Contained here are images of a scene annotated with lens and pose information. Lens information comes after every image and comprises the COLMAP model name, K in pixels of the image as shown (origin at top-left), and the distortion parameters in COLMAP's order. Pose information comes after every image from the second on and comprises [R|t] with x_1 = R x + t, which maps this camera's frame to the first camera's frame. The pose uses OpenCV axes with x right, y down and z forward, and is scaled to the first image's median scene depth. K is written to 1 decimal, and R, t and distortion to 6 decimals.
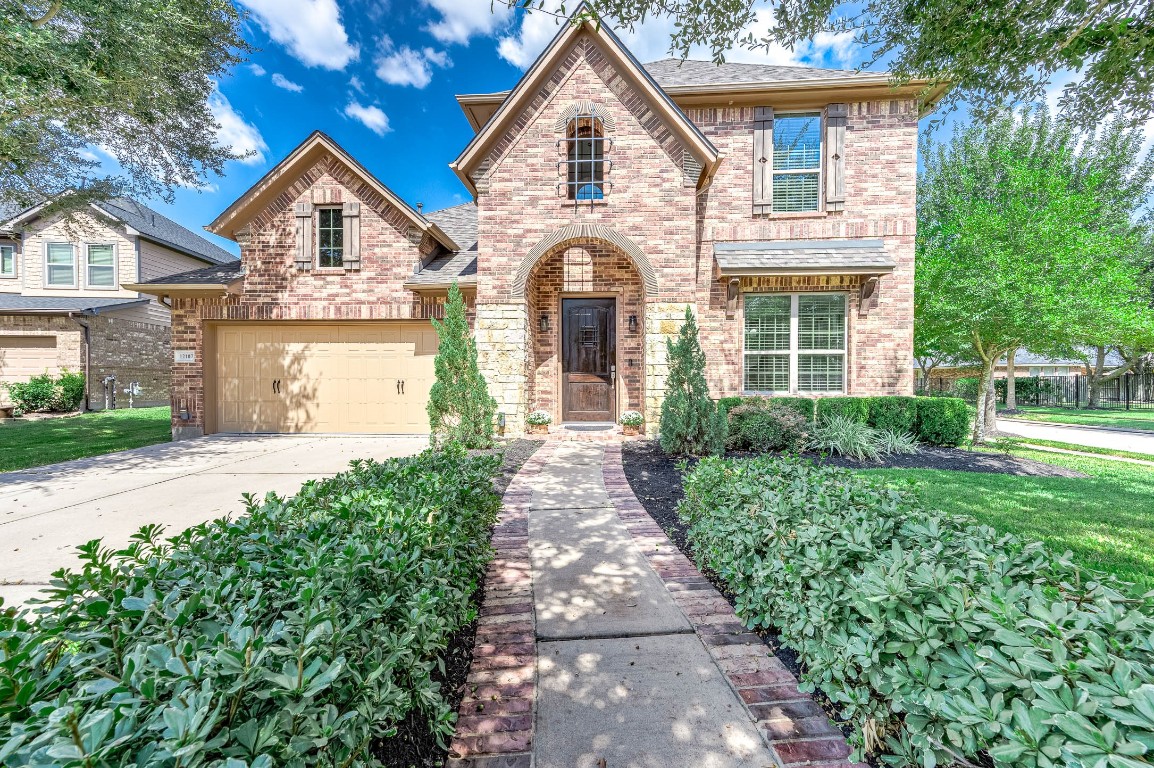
lens RADIAL K [[477.2, 0, 577.3], [0, 477.2, 388.2], [0, 0, 1]] dist [-0.000013, 0.000318]
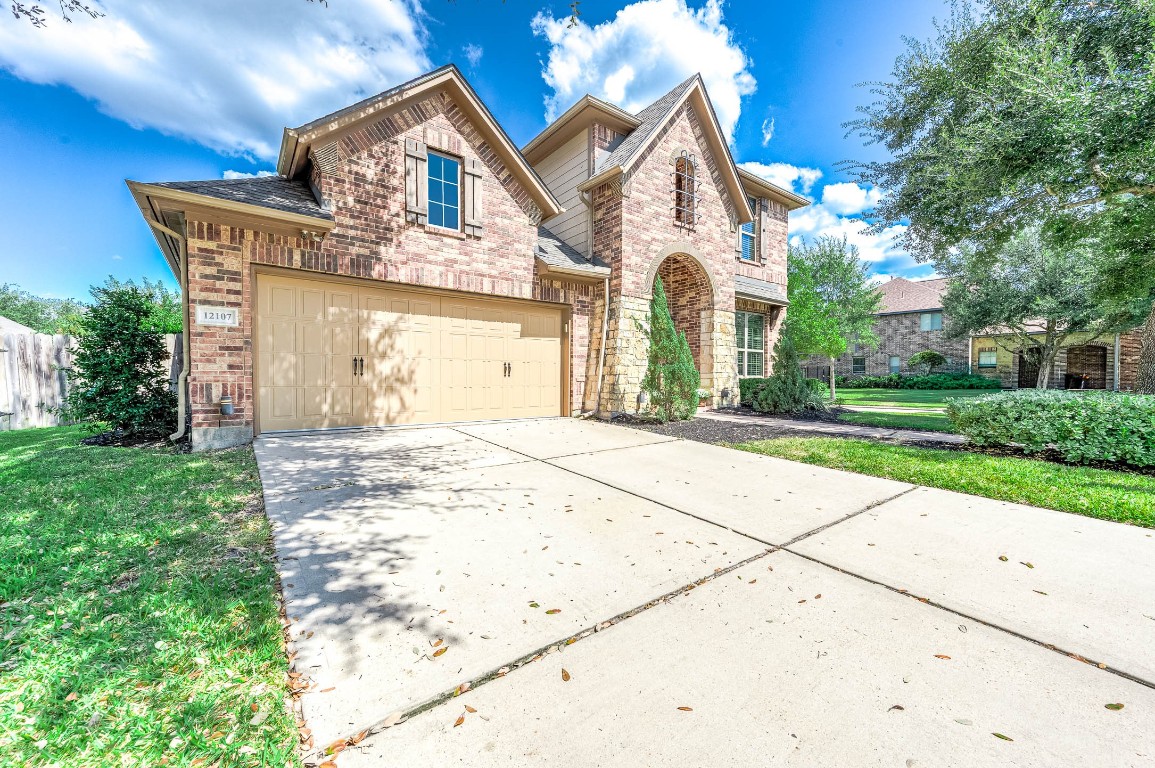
lens RADIAL K [[448.3, 0, 576.5], [0, 448.3, 390.2], [0, 0, 1]] dist [-0.002338, -0.000166]
pose [[0.756075, -0.015221, 0.654308, -0.875338], [0.007971, 0.999870, 0.014049, 0.027961], [-0.654436, -0.005407, 0.756098, 0.244884]]
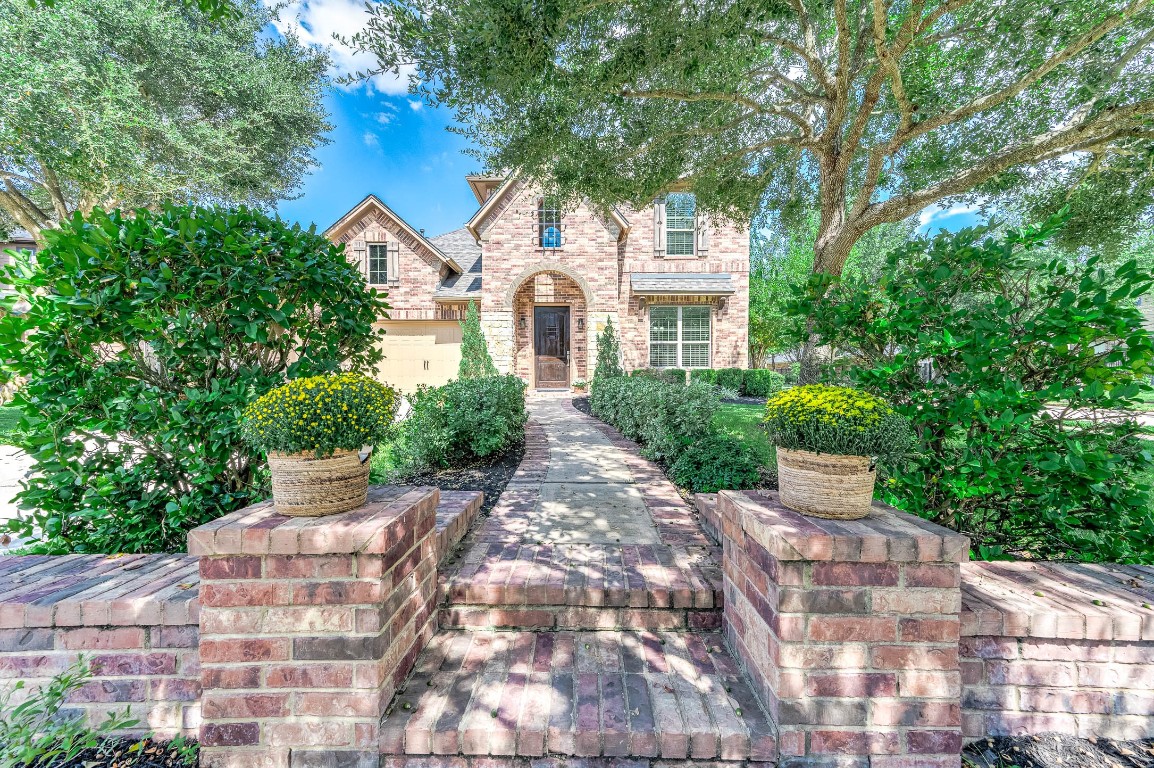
lens RADIAL K [[447.9, 0, 580.4], [0, 447.9, 382.4], [0, 0, 1]] dist [-0.002338, -0.000166]
pose [[0.995476, -0.005473, 0.094860, -0.022840], [0.004593, 0.999944, 0.009495, 0.042303], [-0.094906, -0.009017, 0.995445, -0.457686]]
